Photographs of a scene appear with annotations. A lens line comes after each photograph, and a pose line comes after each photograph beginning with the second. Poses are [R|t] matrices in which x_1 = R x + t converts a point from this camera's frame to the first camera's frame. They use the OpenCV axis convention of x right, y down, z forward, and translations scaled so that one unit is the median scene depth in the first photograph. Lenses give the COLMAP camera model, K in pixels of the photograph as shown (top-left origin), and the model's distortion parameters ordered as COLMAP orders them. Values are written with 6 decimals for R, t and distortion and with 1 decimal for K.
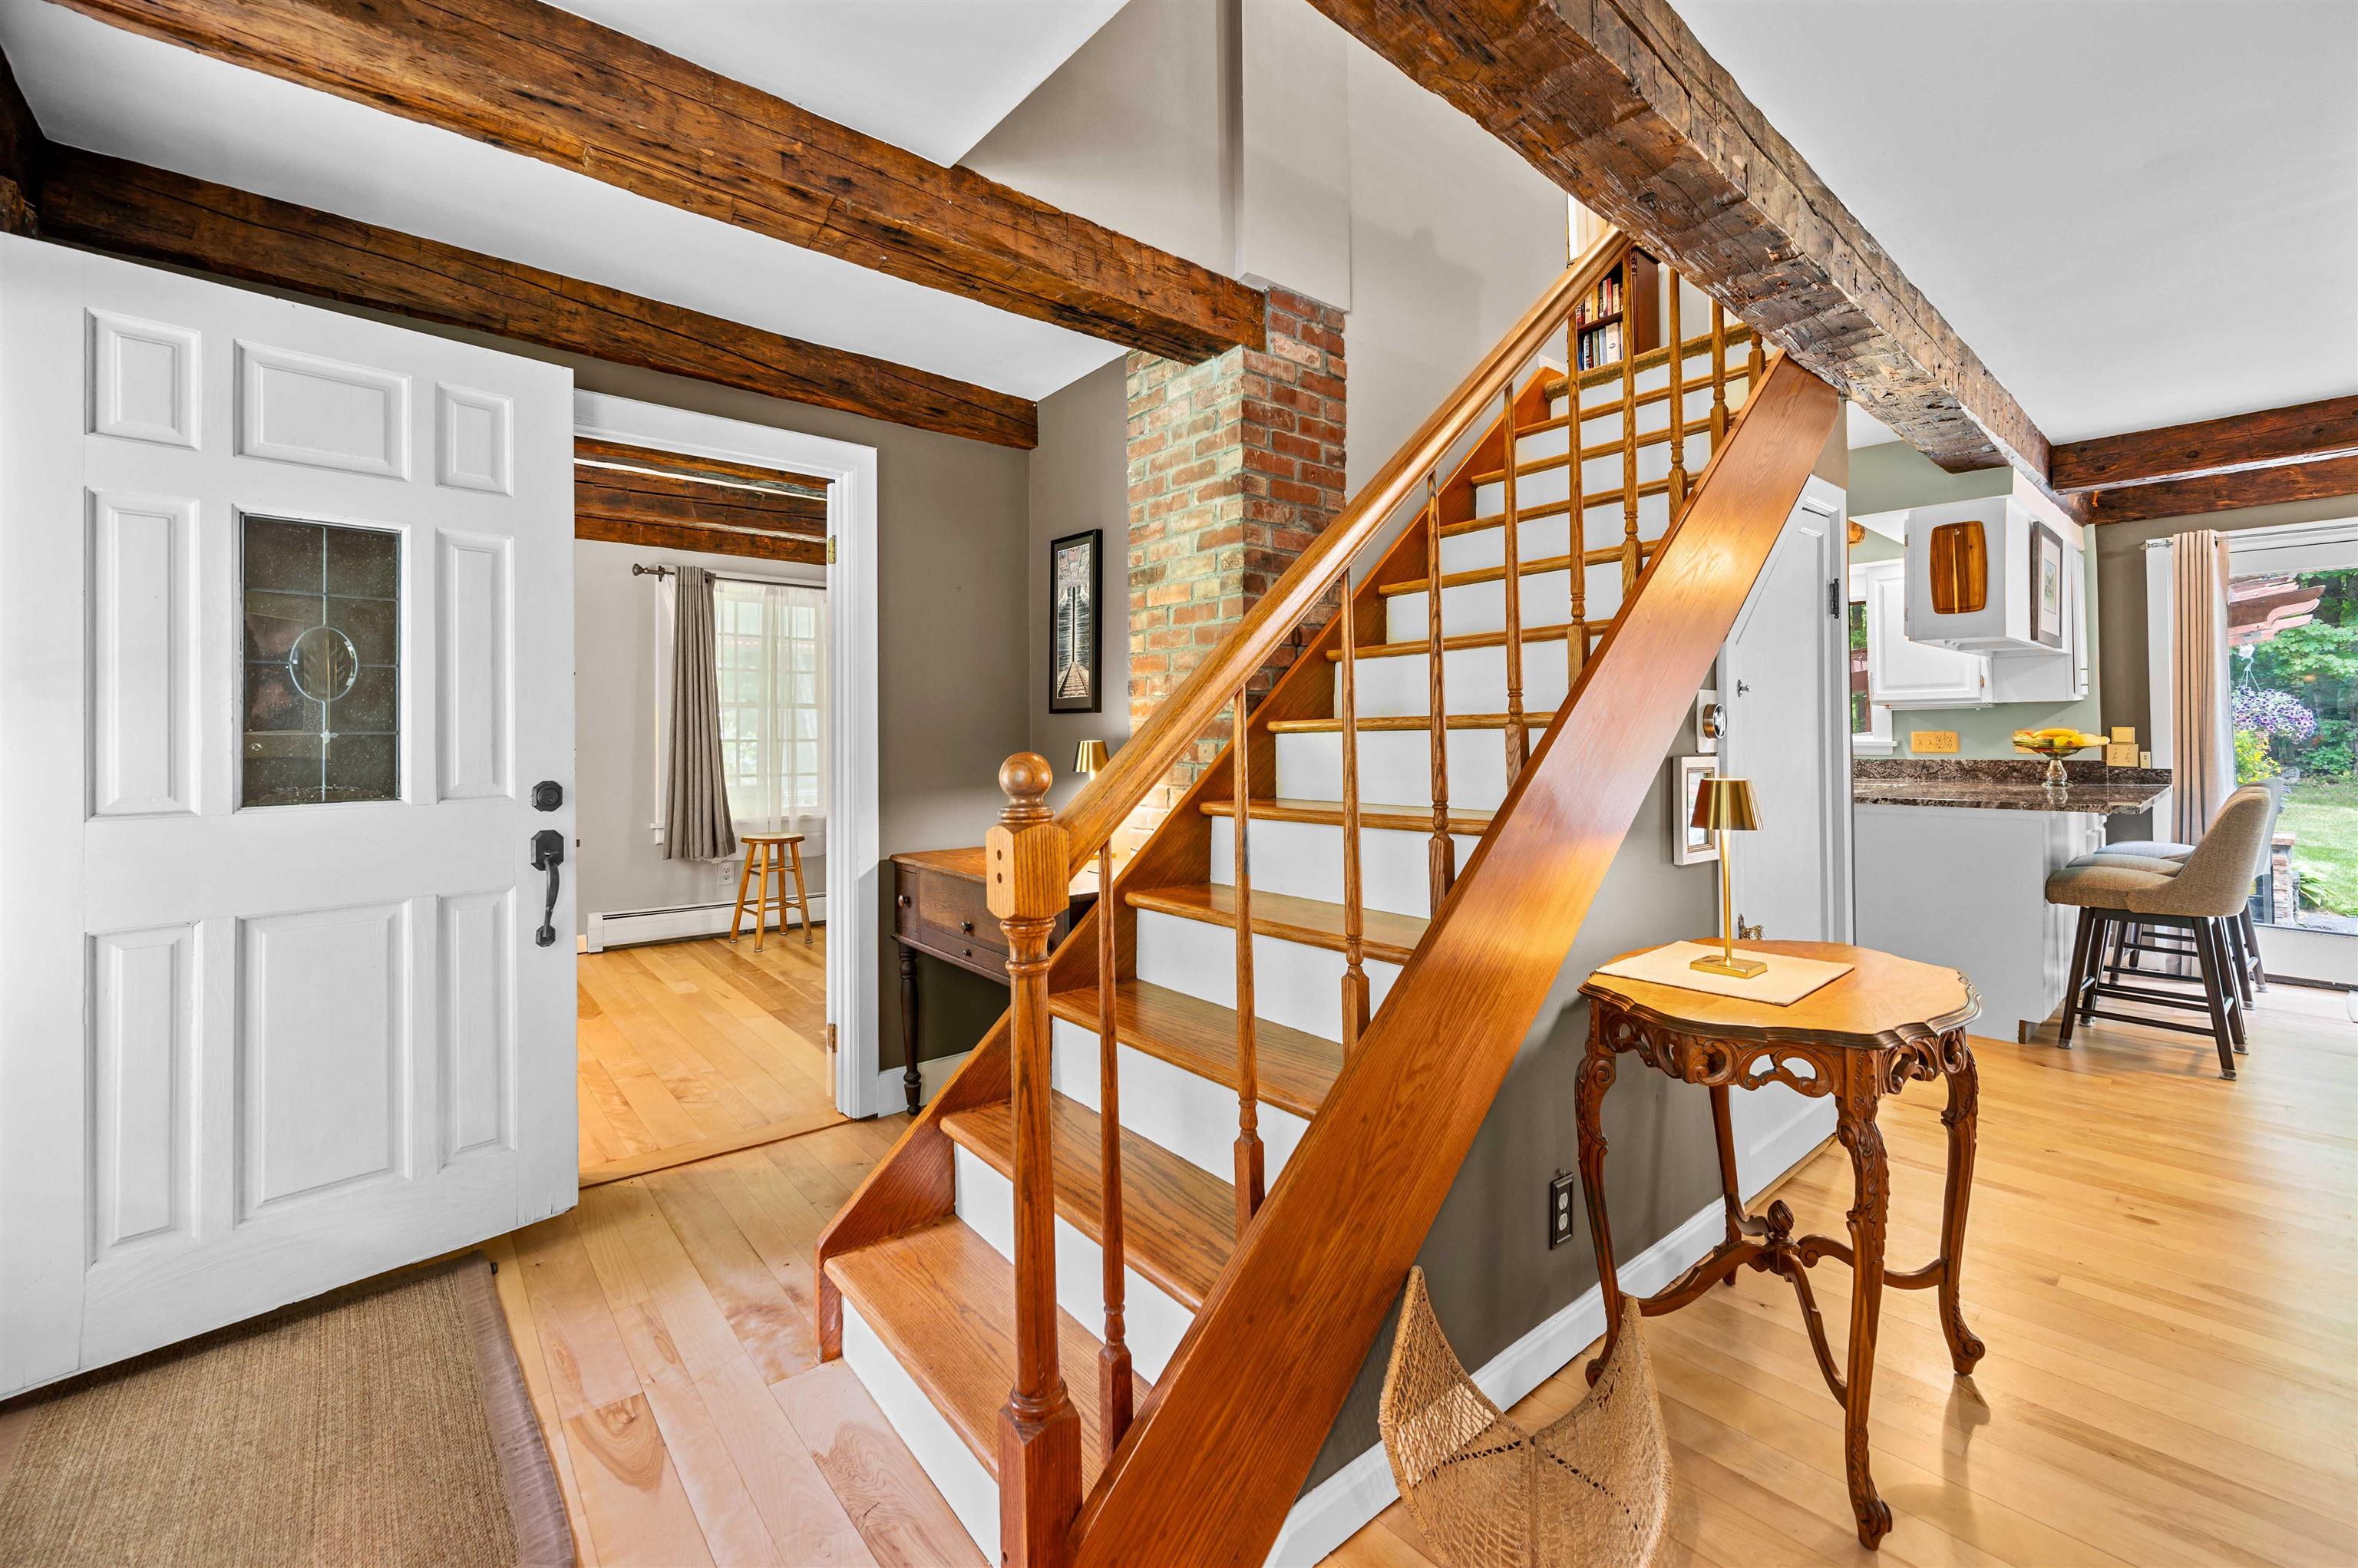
lens RADIAL K [[937.4, 0, 1212.1], [0, 937.4, 719.0], [0, 0, 1]] dist [0.000002, -0.000072]
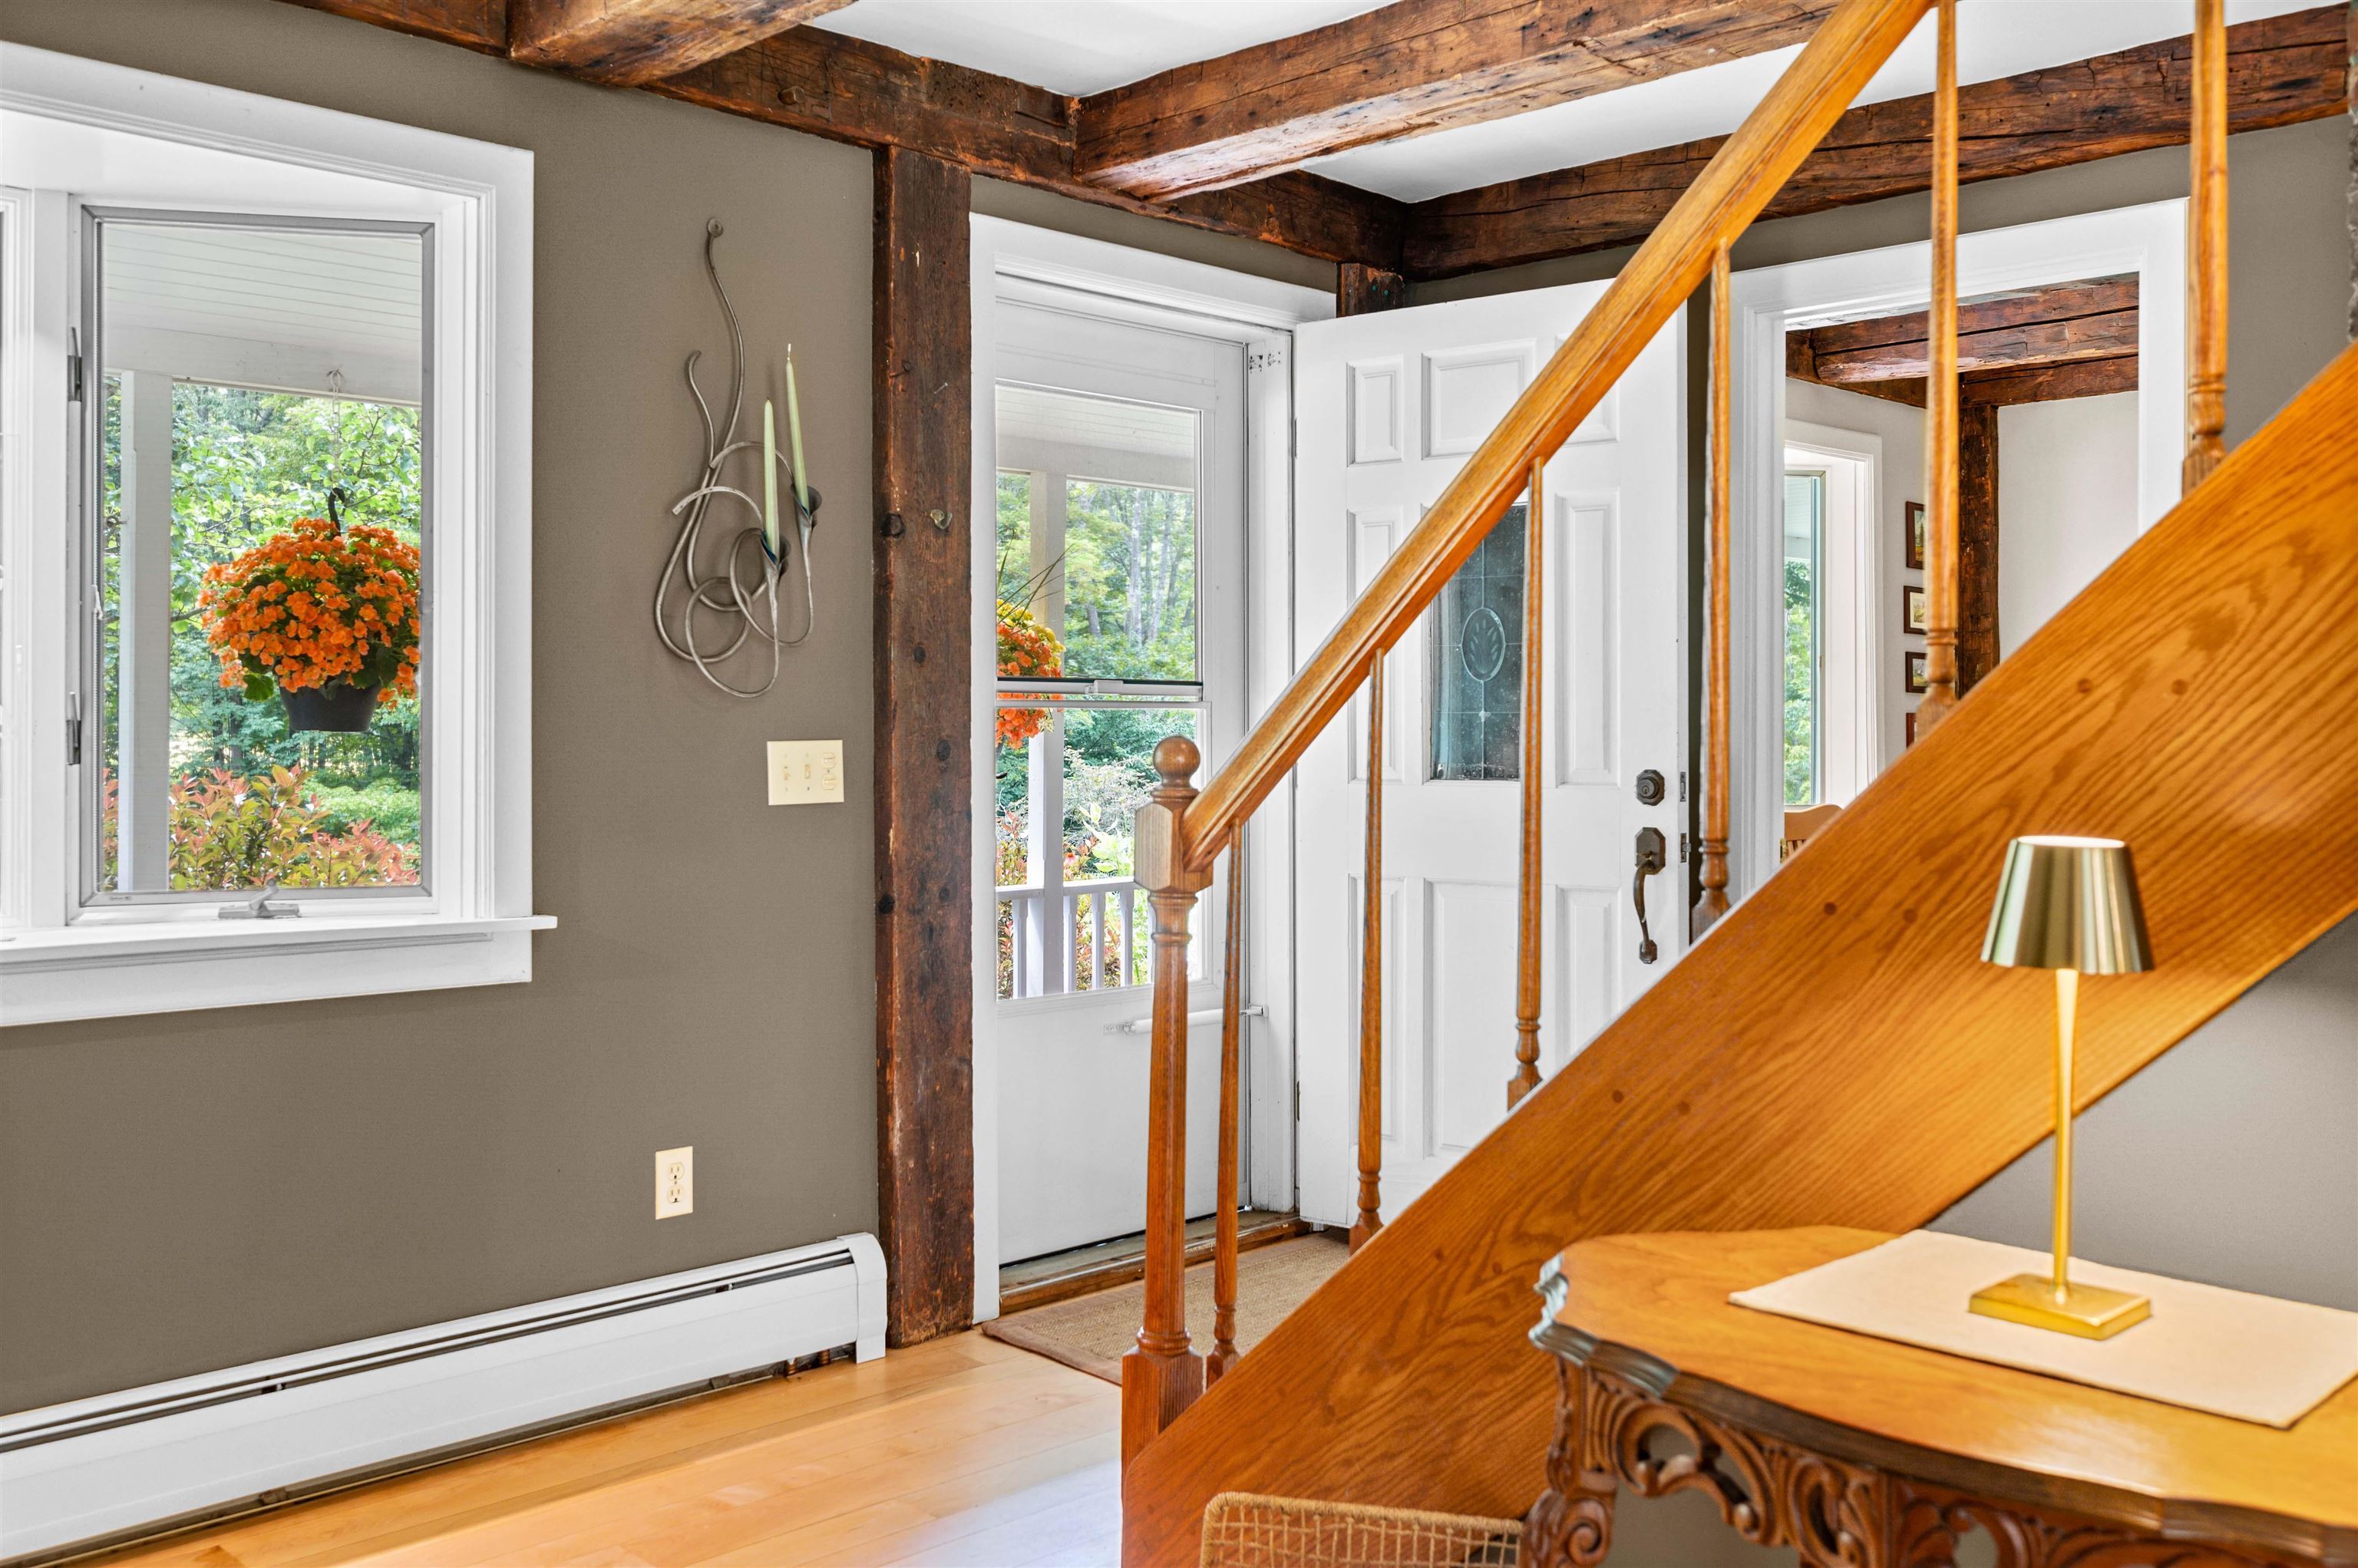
lens RADIAL K [[2040.4, 0, 1179.0], [0, 2040.4, 784.0], [0, 0, 1]] dist [-0.013152, -0.003465]
pose [[0.057436, 0.036452, -0.997683, 1.256529], [0.009970, 0.999262, 0.037084, 0.007872], [0.998299, -0.012077, 0.057031, 0.536832]]
